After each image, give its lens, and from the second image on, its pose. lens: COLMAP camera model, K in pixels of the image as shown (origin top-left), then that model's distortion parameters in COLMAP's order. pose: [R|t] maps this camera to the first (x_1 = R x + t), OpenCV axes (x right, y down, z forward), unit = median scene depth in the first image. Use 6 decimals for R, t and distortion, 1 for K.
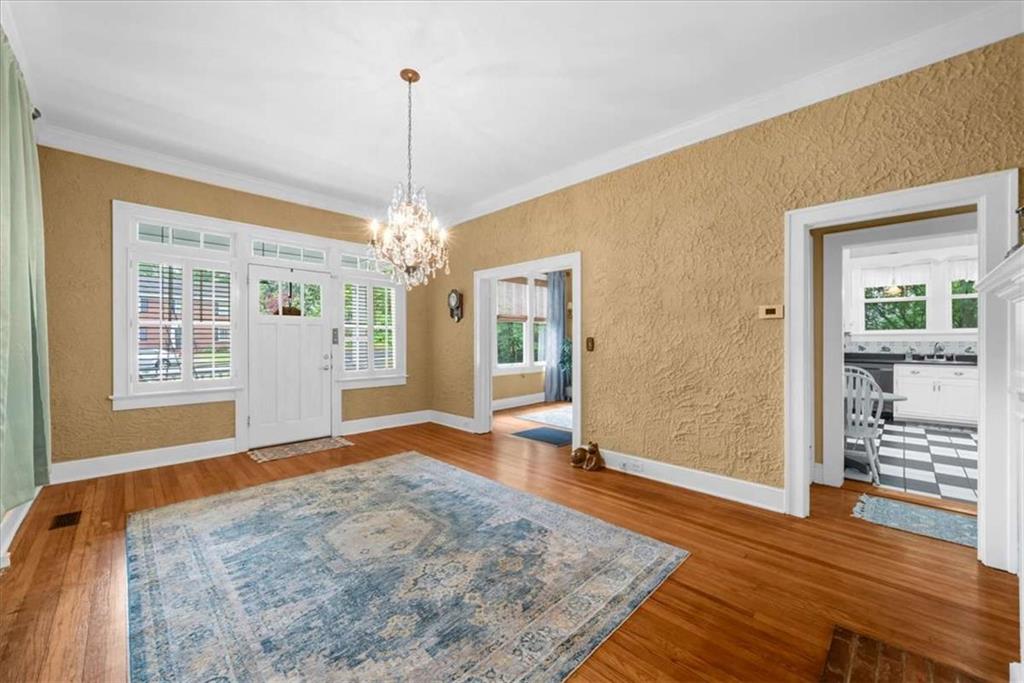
lens RADIAL K [[390.1, 0, 515.6], [0, 390.1, 340.1], [0, 0, 1]] dist [-0.000658, -0.000018]
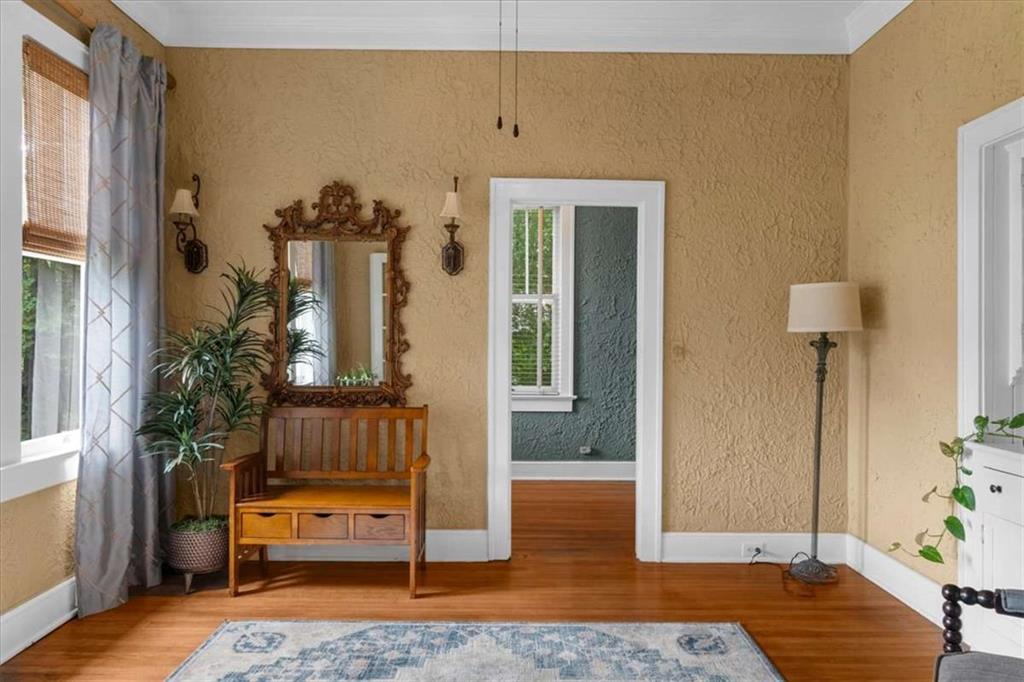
lens RADIAL K [[673.0, 0, 512.0], [0, 673.0, 341.0], [0, 0, 1]] dist [-0.000655, 0.000336]
pose [[0.712547, 0.001341, 0.701623, -0.040105], [-0.003196, 0.999994, 0.001335, 0.001346], [-0.701617, -0.003194, 0.712547, 1.432316]]
